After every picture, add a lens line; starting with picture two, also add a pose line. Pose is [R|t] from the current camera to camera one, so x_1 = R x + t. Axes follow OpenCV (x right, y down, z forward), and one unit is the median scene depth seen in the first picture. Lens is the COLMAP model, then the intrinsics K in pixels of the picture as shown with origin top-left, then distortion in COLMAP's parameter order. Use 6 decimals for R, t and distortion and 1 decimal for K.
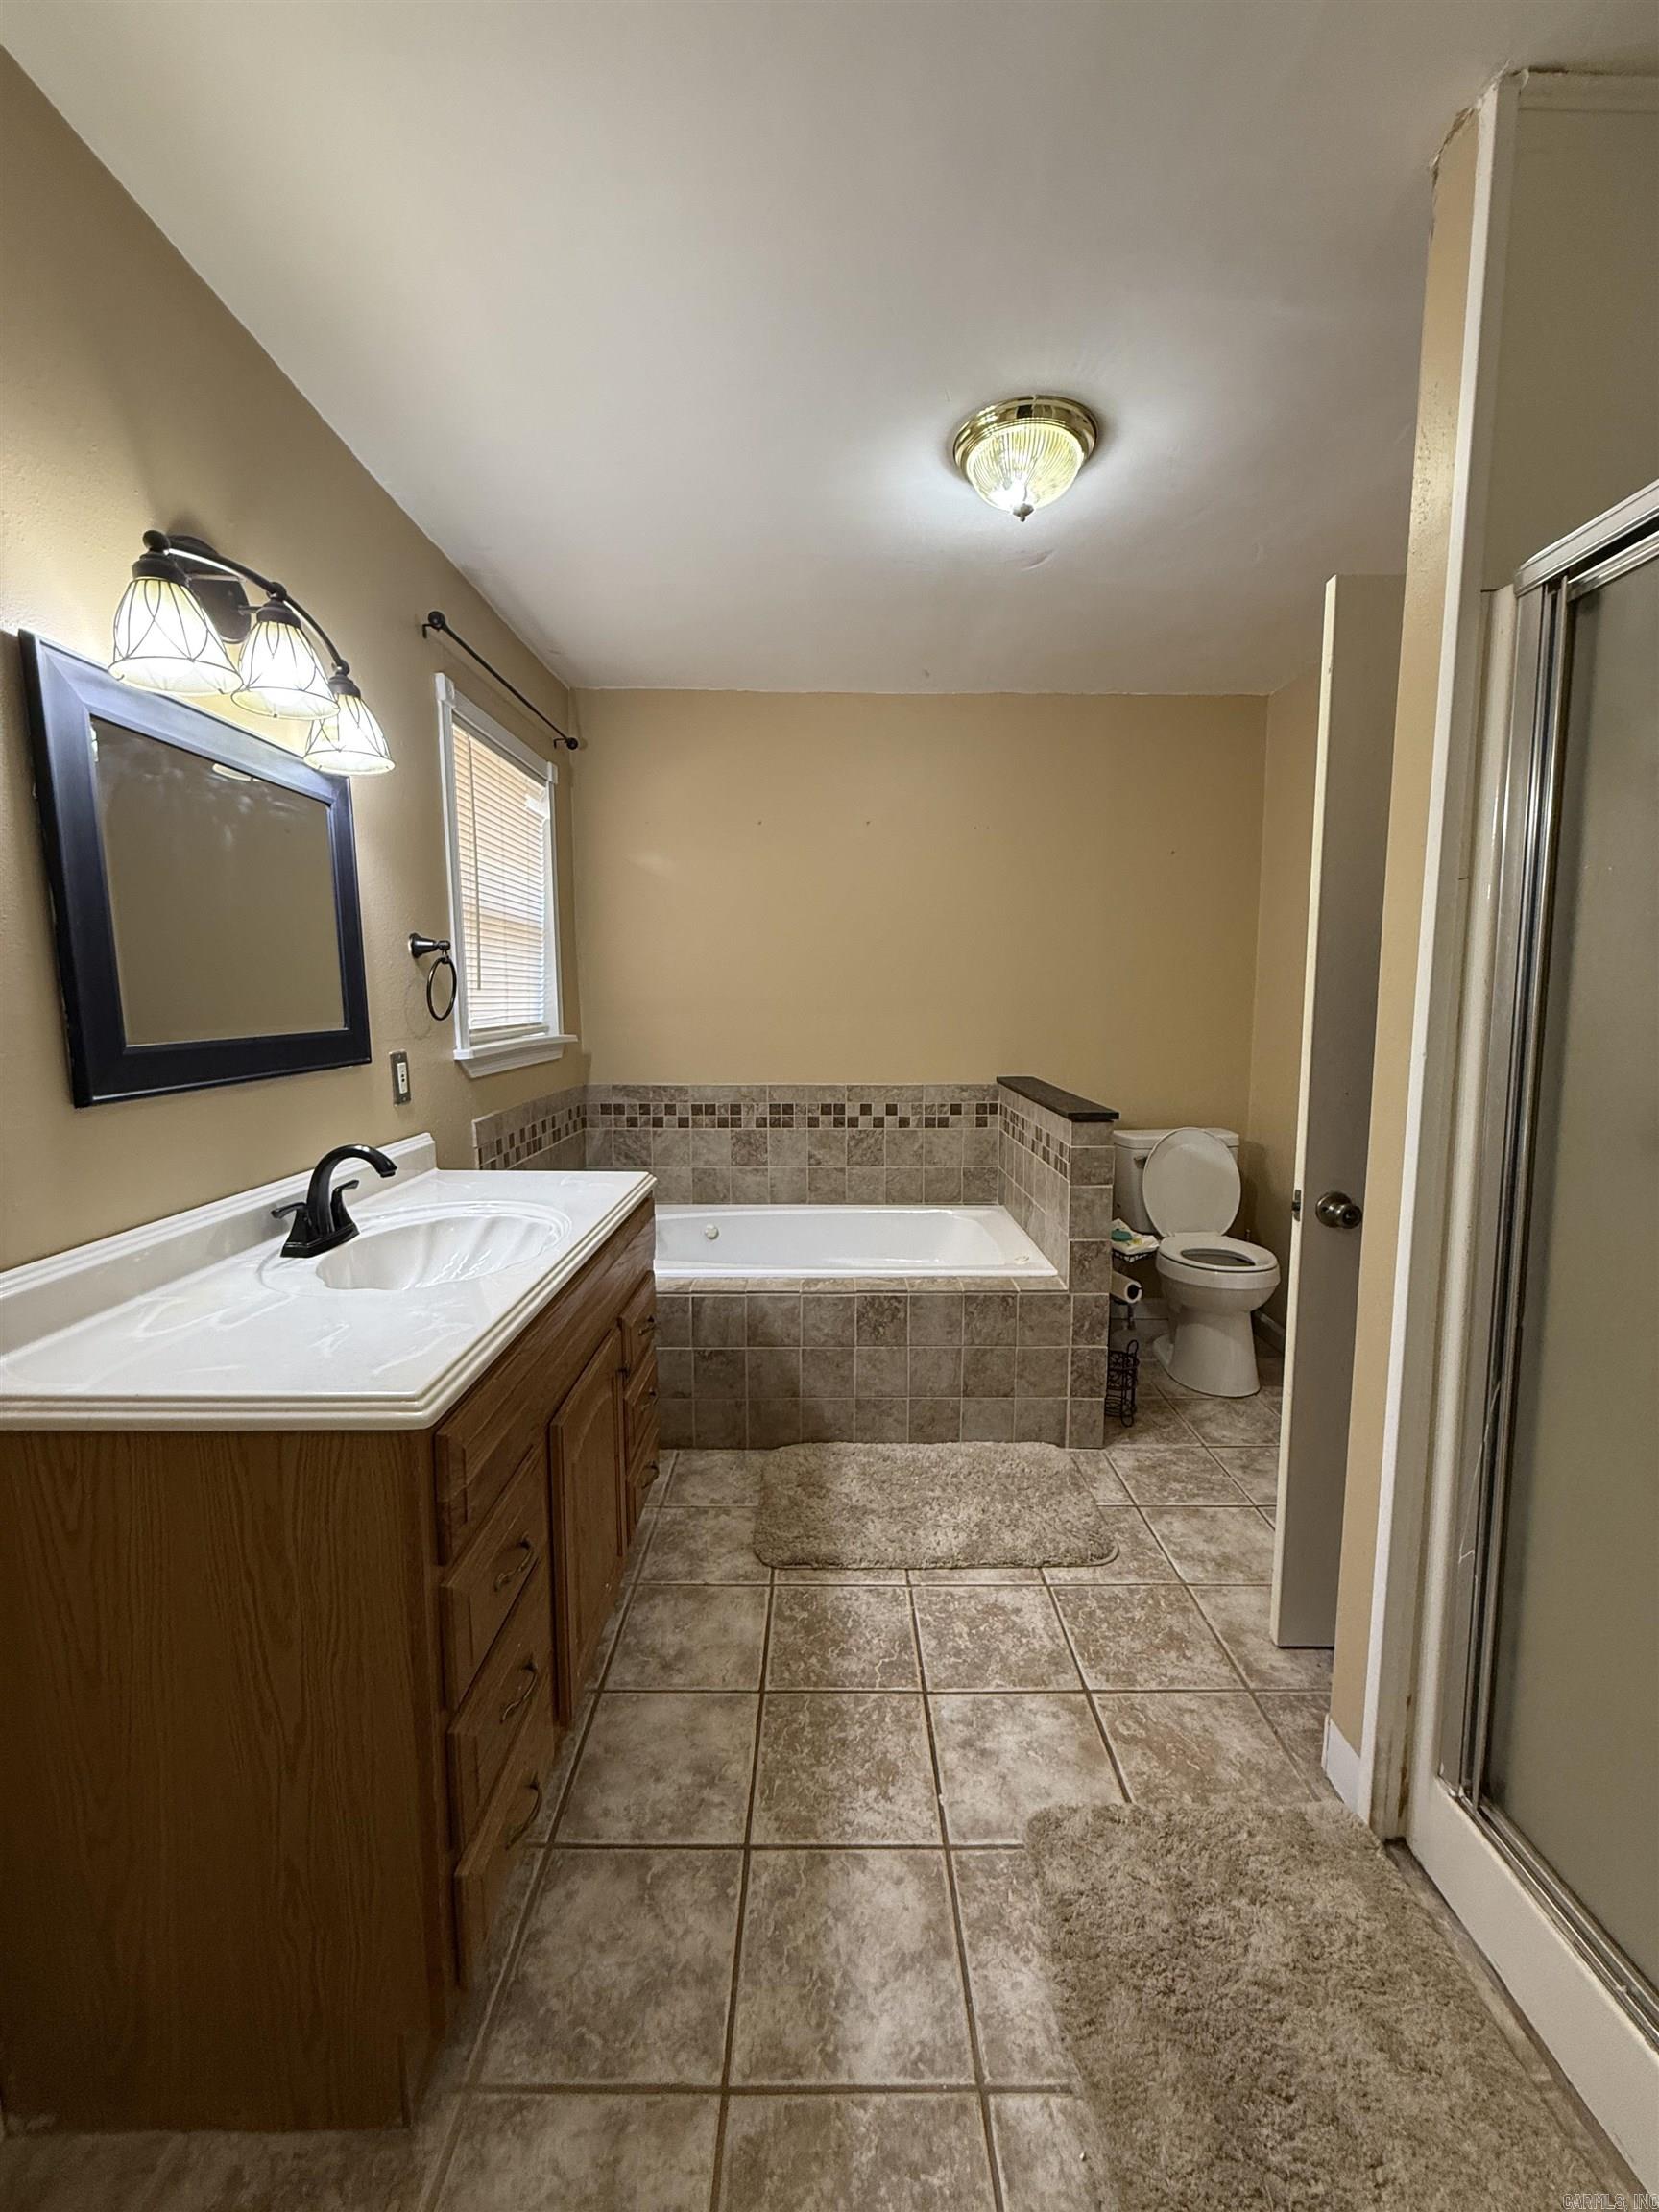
lens RADIAL K [[885.9, 0, 837.3], [0, 885.9, 1102.2], [0, 0, 1]] dist [0.001369, -0.000465]
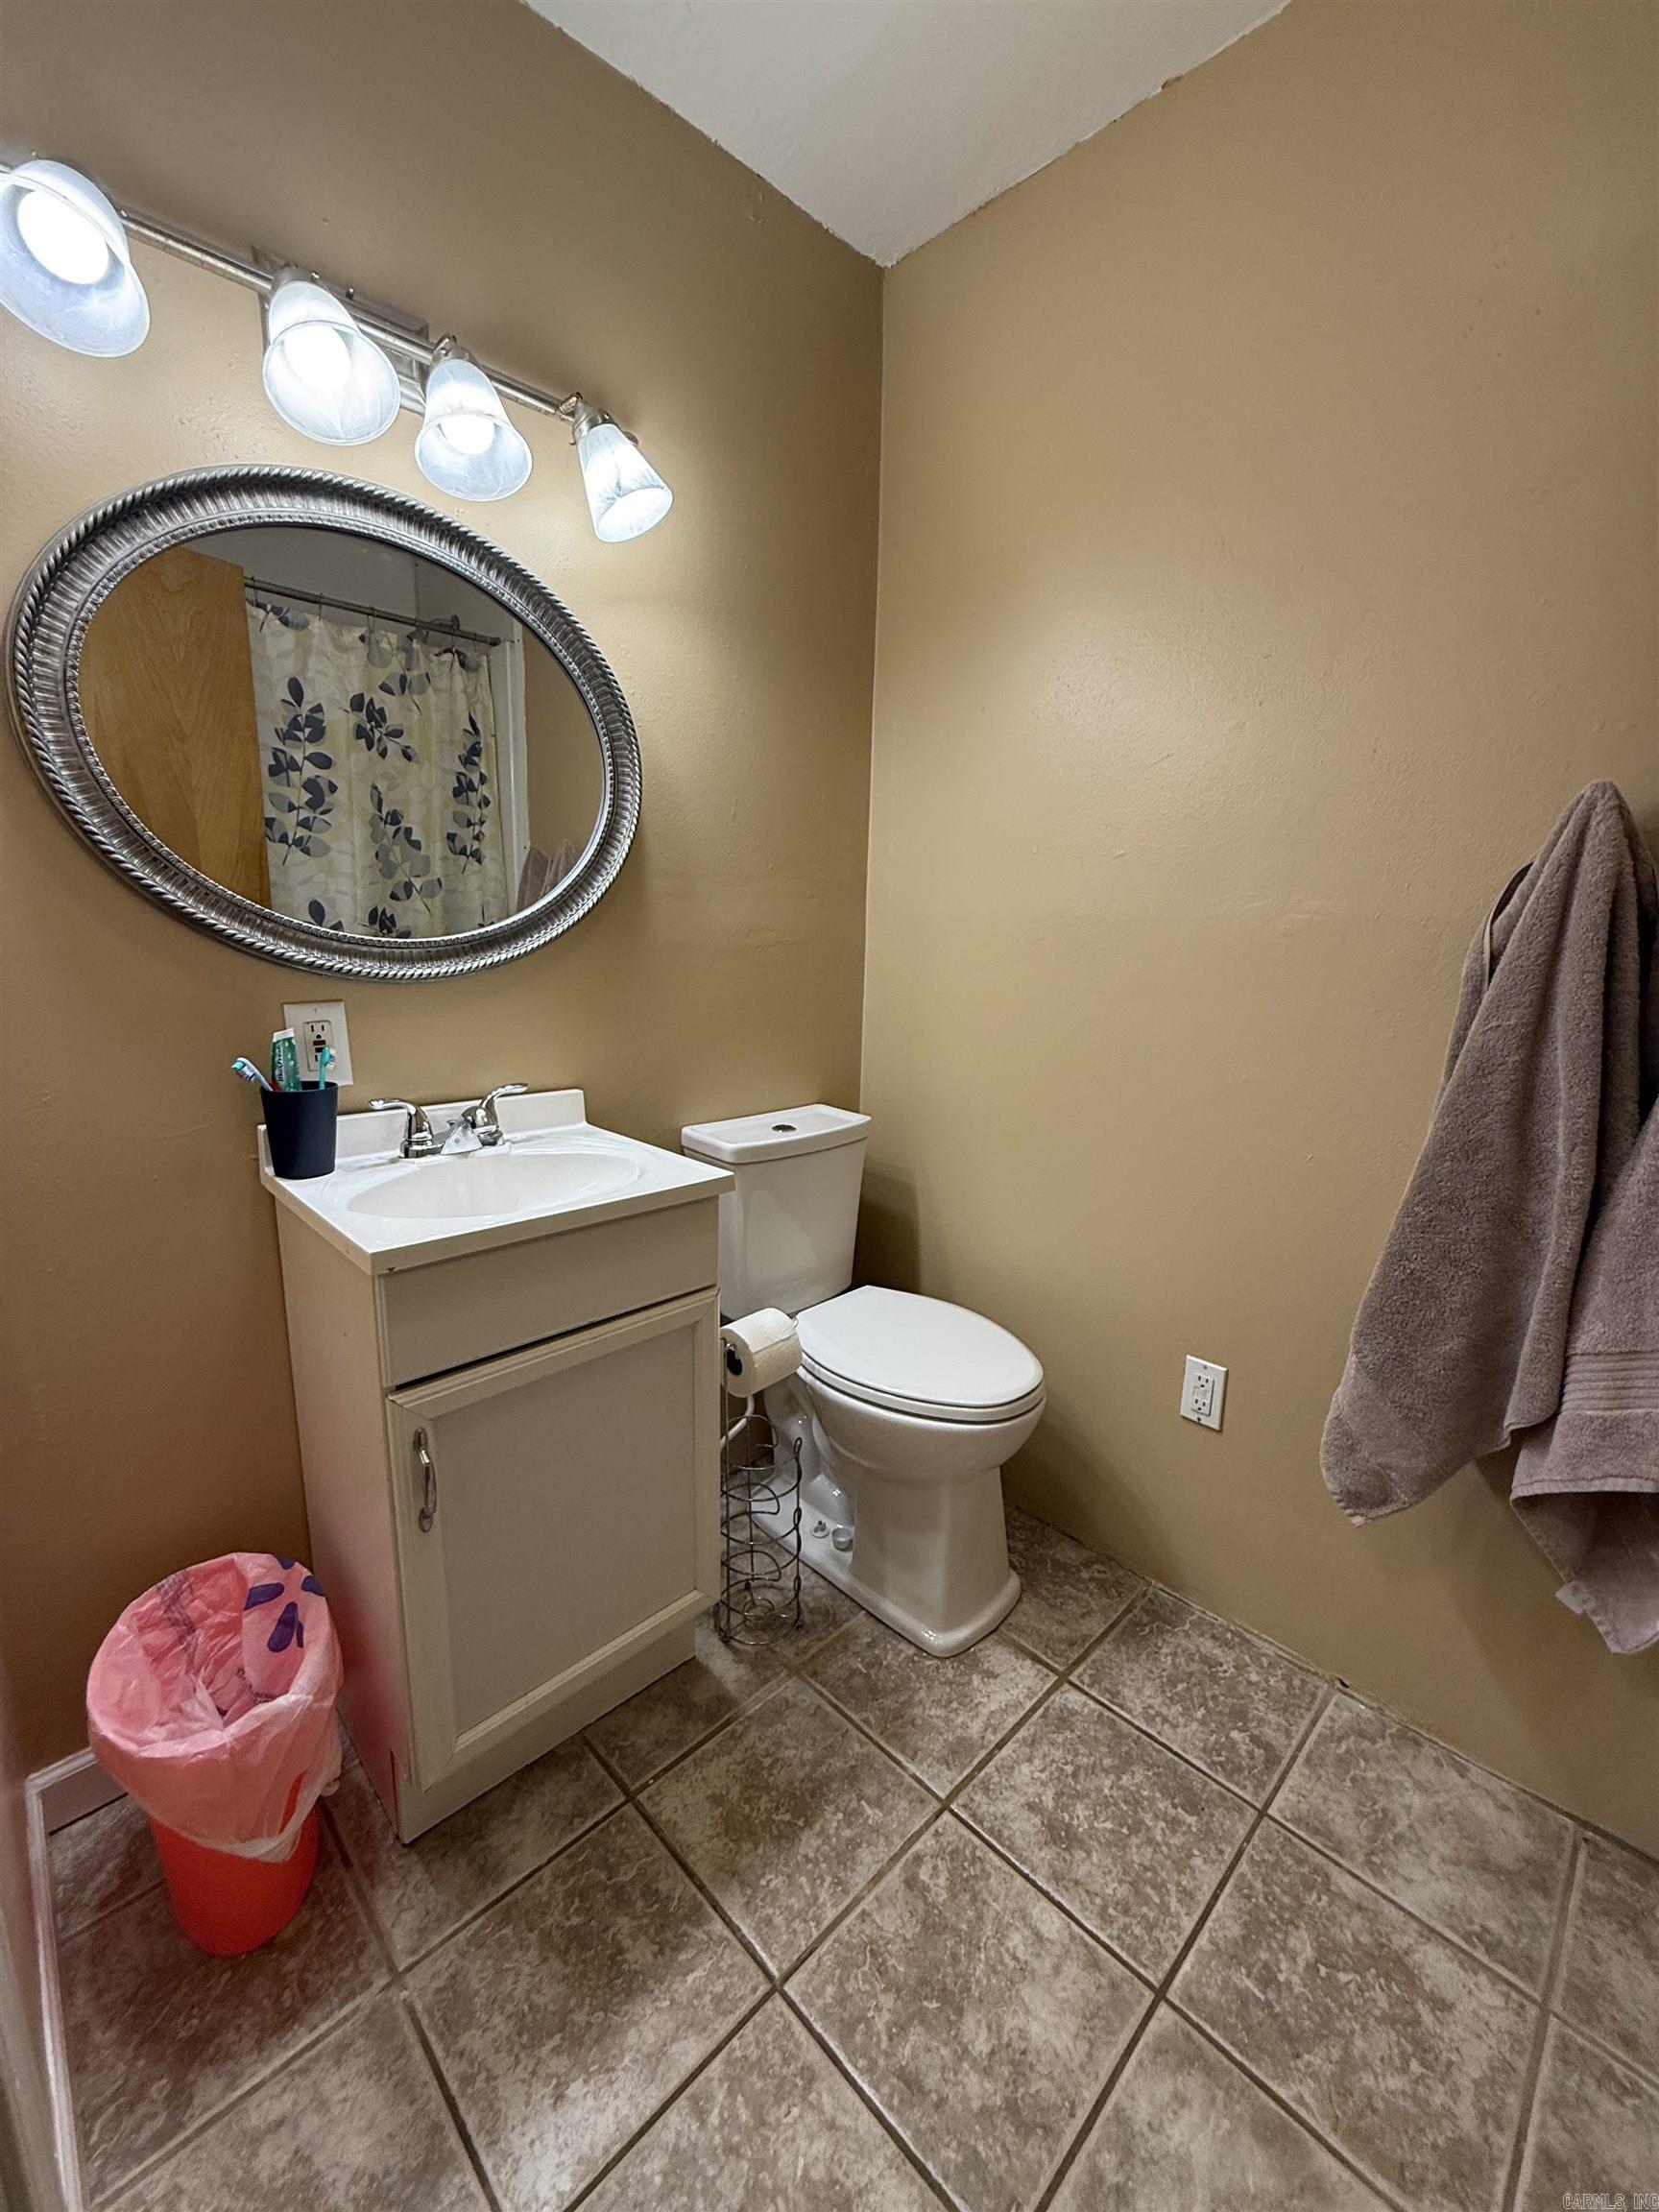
lens RADIAL K [[885.9, 0, 823.5], [0, 885.9, 1094.4], [0, 0, 1]] dist [0.001369, -0.000465]
pose [[0.689975, 0.155636, -0.706903, 0.177707], [-0.108232, 0.987814, 0.111843, 0.014087], [0.715696, -0.000659, 0.698412, 0.274035]]
